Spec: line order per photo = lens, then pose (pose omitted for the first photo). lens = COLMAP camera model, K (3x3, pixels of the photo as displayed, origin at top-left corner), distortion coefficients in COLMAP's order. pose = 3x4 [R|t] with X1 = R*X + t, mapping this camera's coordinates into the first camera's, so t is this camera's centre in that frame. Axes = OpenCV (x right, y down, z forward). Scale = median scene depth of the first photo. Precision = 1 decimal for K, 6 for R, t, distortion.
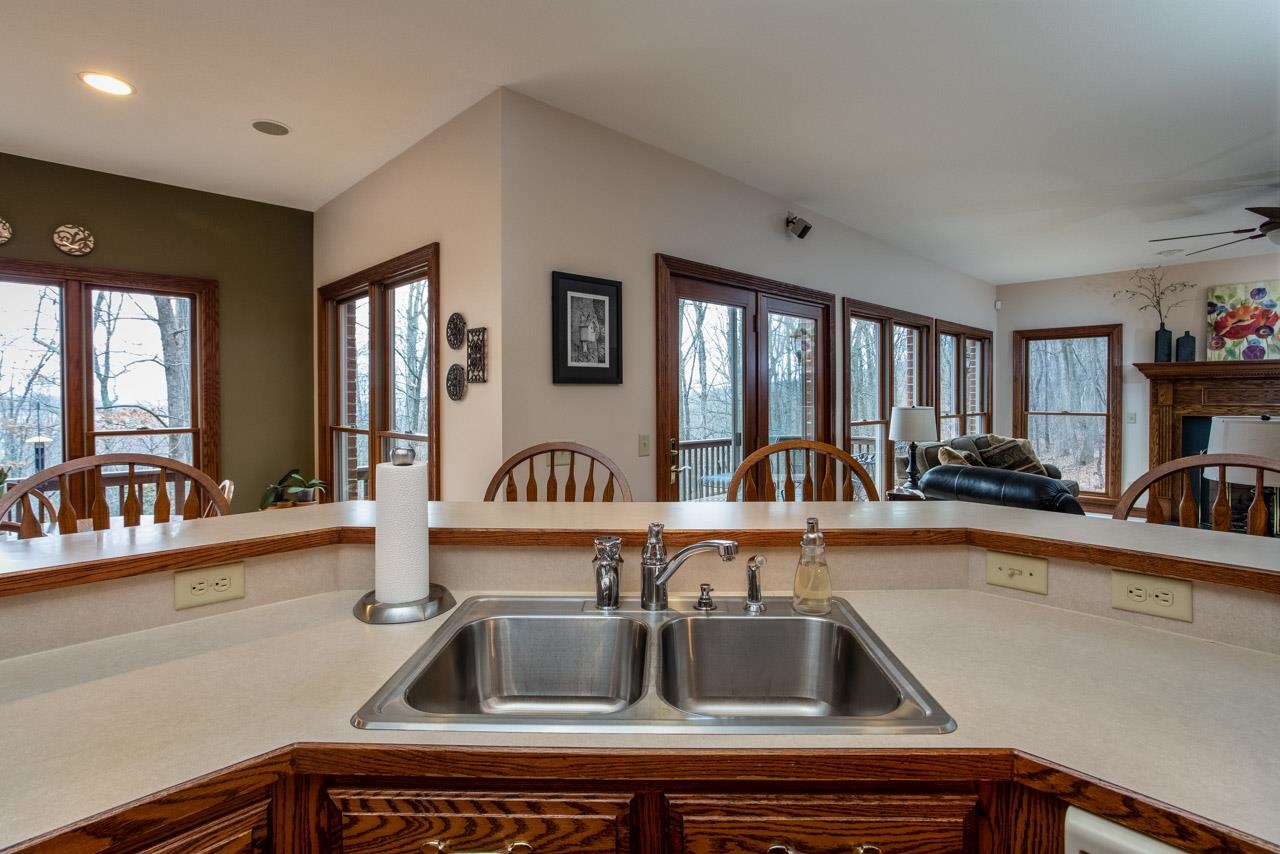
lens RADIAL K [[623.2, 0, 645.6], [0, 623.2, 409.8], [0, 0, 1]] dist [-0.015307, 0.001670]
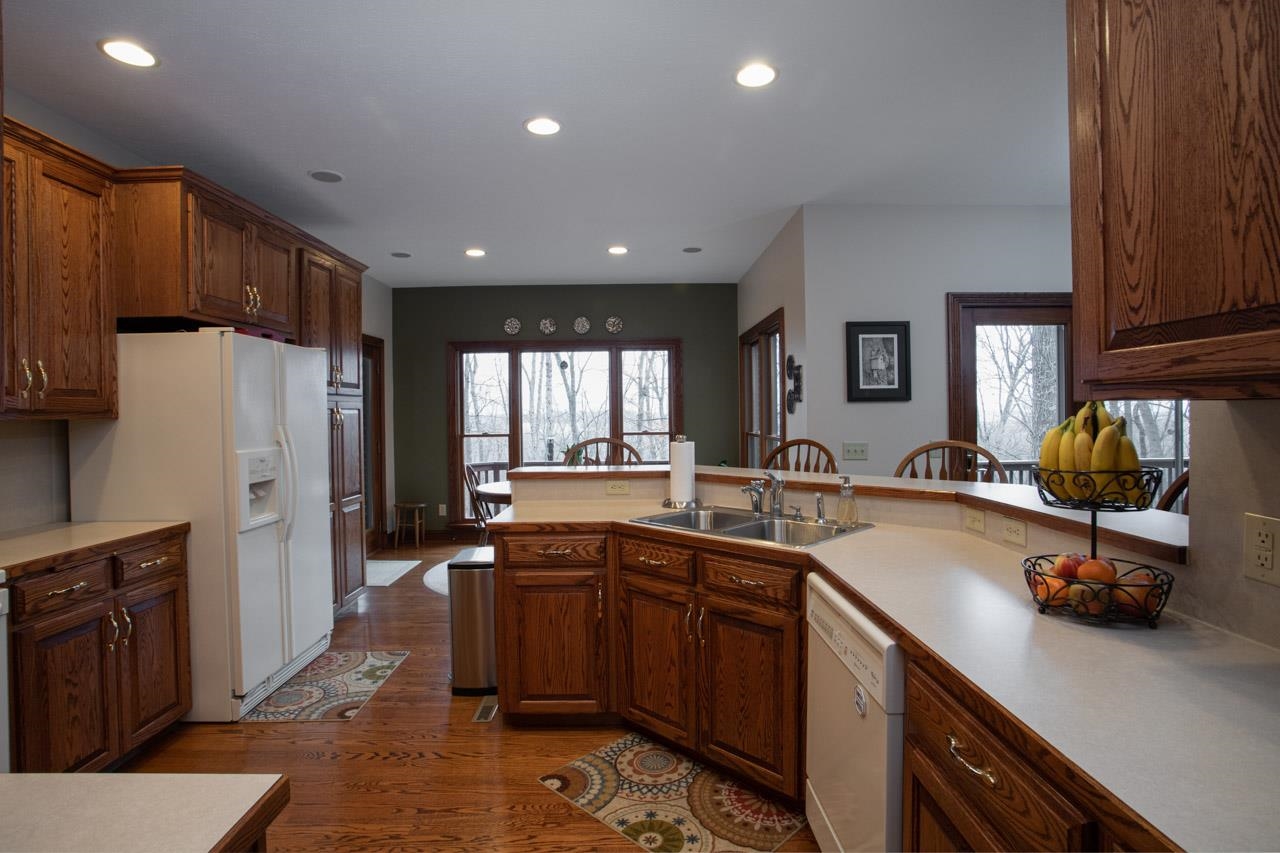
lens RADIAL K [[623.2, 0, 638.4], [0, 623.2, 424.1], [0, 0, 1]] dist [-0.015307, 0.001670]
pose [[0.725740, 0.008429, -0.687917, 0.454859], [-0.006354, 0.999964, 0.005550, 0.003183], [0.687939, 0.000343, 0.725768, -0.326805]]
